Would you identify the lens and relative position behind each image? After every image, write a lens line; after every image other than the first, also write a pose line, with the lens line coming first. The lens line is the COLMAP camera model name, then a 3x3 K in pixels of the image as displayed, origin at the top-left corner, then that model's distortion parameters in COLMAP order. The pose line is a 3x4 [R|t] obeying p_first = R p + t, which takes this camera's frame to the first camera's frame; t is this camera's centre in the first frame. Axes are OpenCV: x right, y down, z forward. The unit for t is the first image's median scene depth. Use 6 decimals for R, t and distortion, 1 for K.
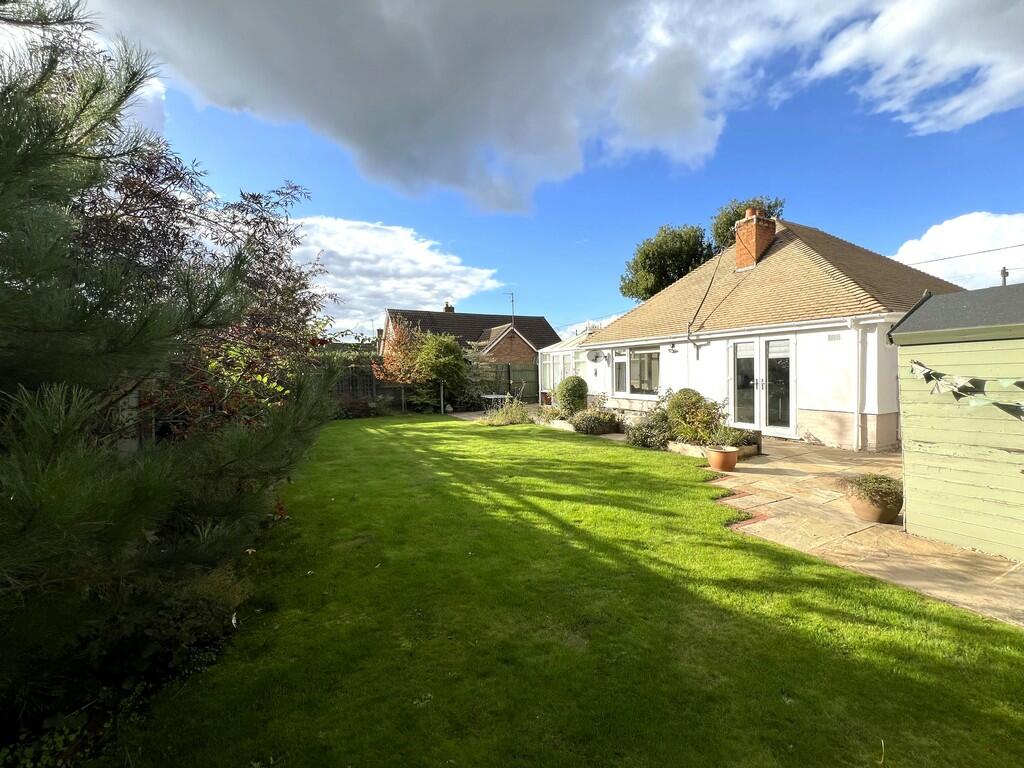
lens RADIAL K [[413.4, 0, 509.9], [0, 413.4, 380.9], [0, 0, 1]] dist [0.000230, 0.000160]
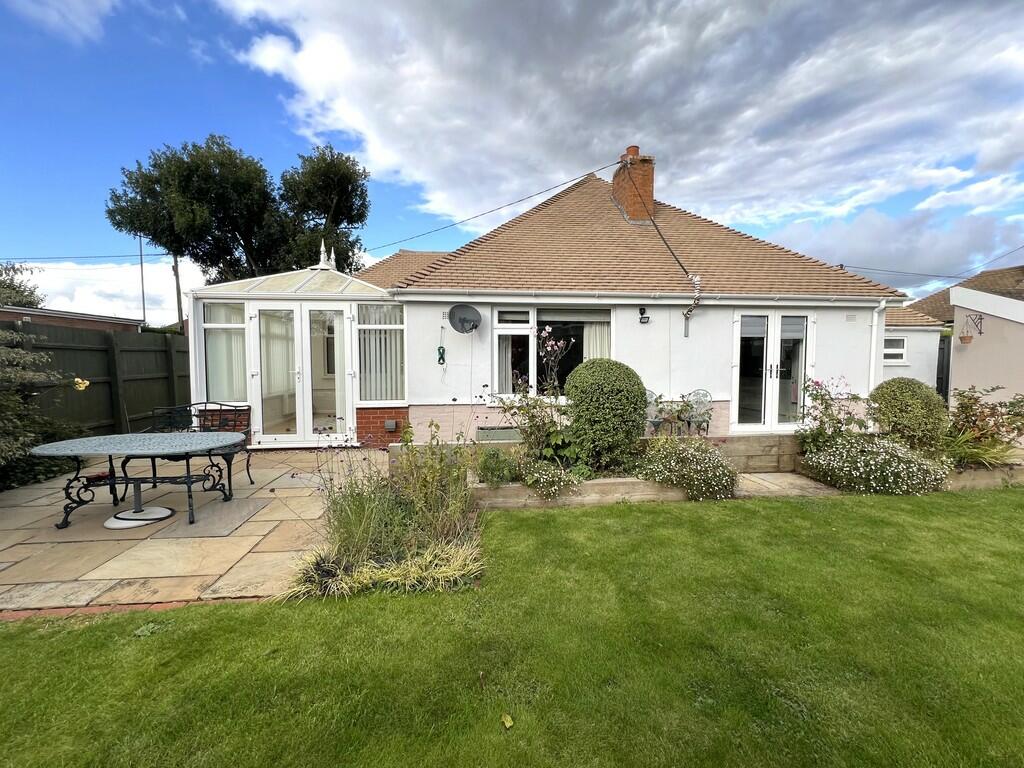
lens RADIAL K [[413.4, 0, 509.9], [0, 413.4, 380.9], [0, 0, 1]] dist [0.000230, 0.000160]
pose [[0.317372, -0.041523, 0.947392, -0.196529], [0.021467, 0.999099, 0.036598, -0.011007], [-0.948058, 0.008722, 0.317977, 0.872656]]
